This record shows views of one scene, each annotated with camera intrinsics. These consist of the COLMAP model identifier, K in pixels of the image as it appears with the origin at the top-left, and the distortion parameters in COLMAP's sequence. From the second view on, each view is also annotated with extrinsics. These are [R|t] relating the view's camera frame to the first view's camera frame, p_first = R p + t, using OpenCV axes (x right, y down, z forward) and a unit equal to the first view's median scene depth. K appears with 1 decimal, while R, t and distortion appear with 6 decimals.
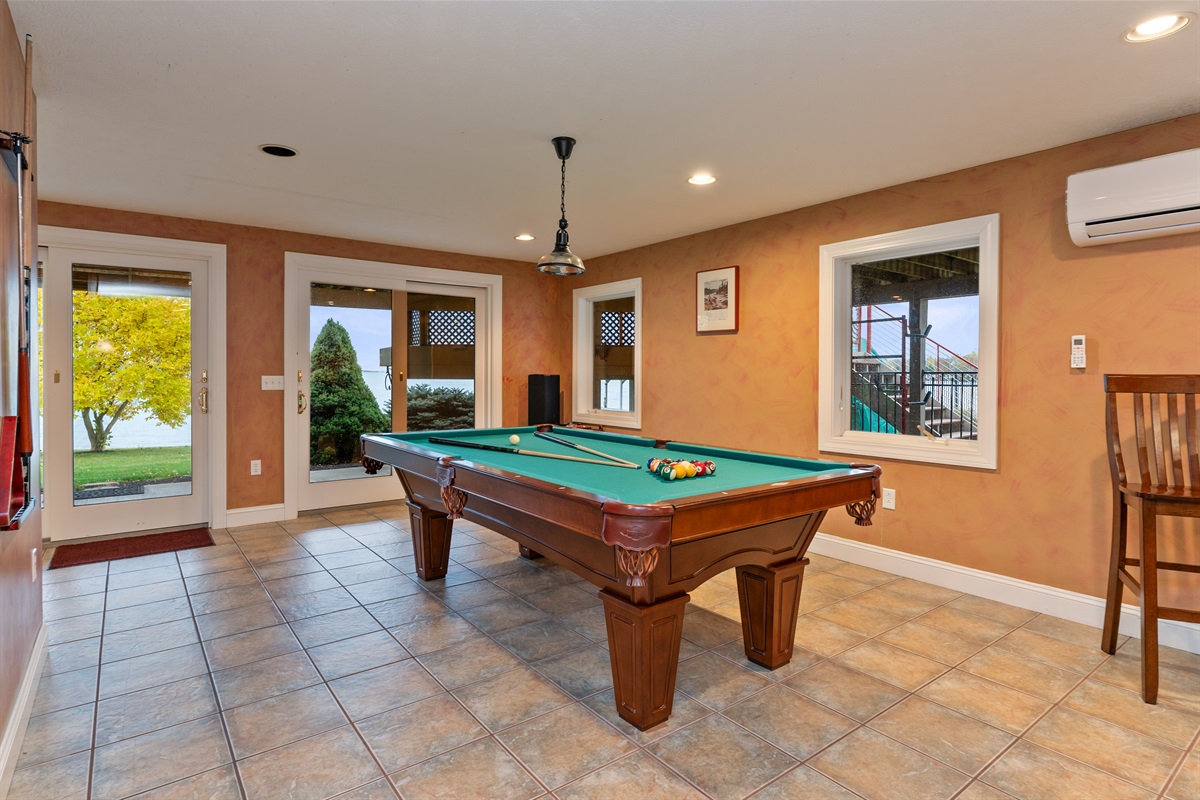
lens RADIAL K [[613.1, 0, 626.7], [0, 613.1, 378.3], [0, 0, 1]] dist [-0.000797, -0.000751]
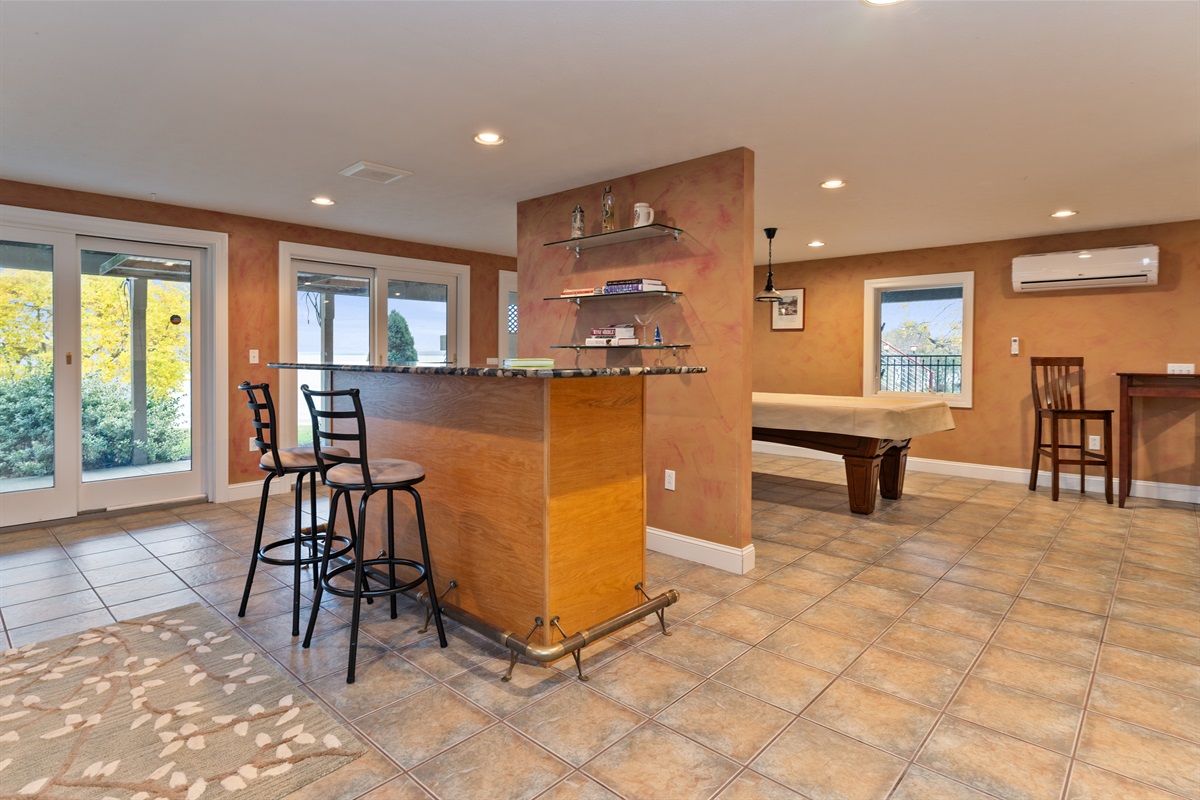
lens RADIAL K [[613.1, 0, 628.4], [0, 613.1, 365.6], [0, 0, 1]] dist [-0.000797, -0.000751]
pose [[0.983236, -0.001162, 0.182332, -0.702938], [0.000213, 0.999986, 0.005223, 0.008674], [-0.182335, -0.005096, 0.983223, -0.593059]]
